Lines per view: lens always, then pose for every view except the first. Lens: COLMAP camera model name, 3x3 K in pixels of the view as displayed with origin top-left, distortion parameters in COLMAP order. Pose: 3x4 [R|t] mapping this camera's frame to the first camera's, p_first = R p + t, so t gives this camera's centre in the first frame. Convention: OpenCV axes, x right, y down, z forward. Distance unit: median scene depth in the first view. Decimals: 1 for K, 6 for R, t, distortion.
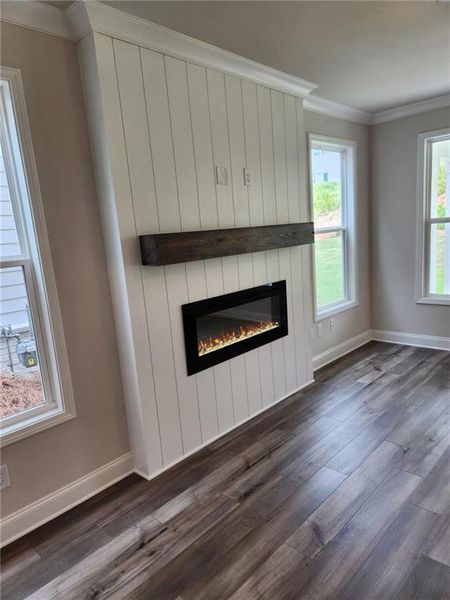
lens RADIAL K [[402.3, 0, 225.0], [0, 402.3, 300.0], [0, 0, 1]] dist [0.059157, -0.046930]
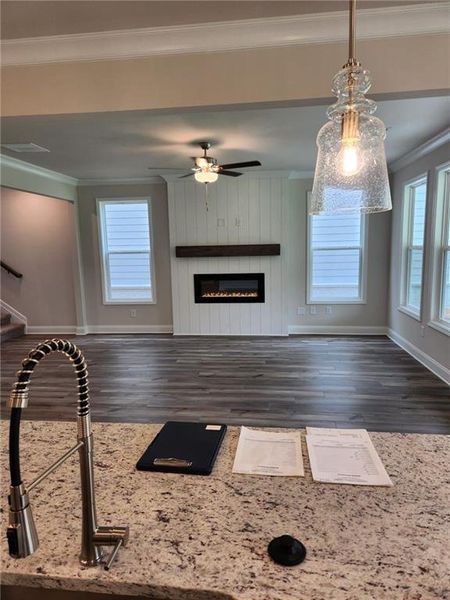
lens RADIAL K [[400.8, 0, 224.2], [0, 400.8, 295.1], [0, 0, 1]] dist [0.063111, -0.057658]
pose [[0.605265, 0.165203, -0.778693, 1.595797], [-0.158968, 0.983608, 0.085113, -0.082401], [0.779989, 0.072271, 0.621606, -0.334658]]
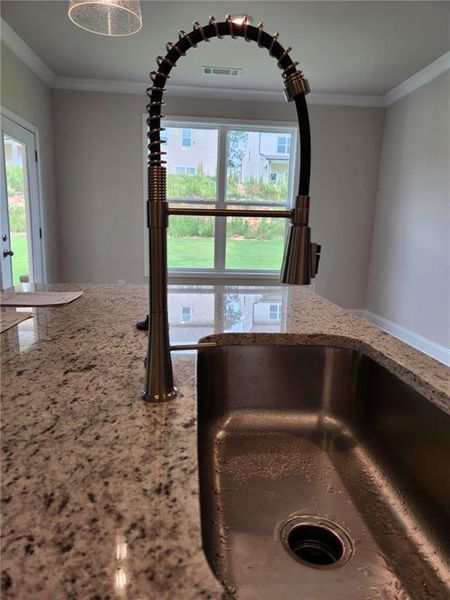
lens RADIAL K [[405.8, 0, 228.2], [0, 405.8, 304.1], [0, 0, 1]] dist [0.052329, -0.003395]
pose [[0.653731, -0.040113, 0.755663, 1.214515], [0.048591, 0.998758, 0.010981, 0.097884], [-0.755165, 0.029539, 0.654869, -0.370578]]
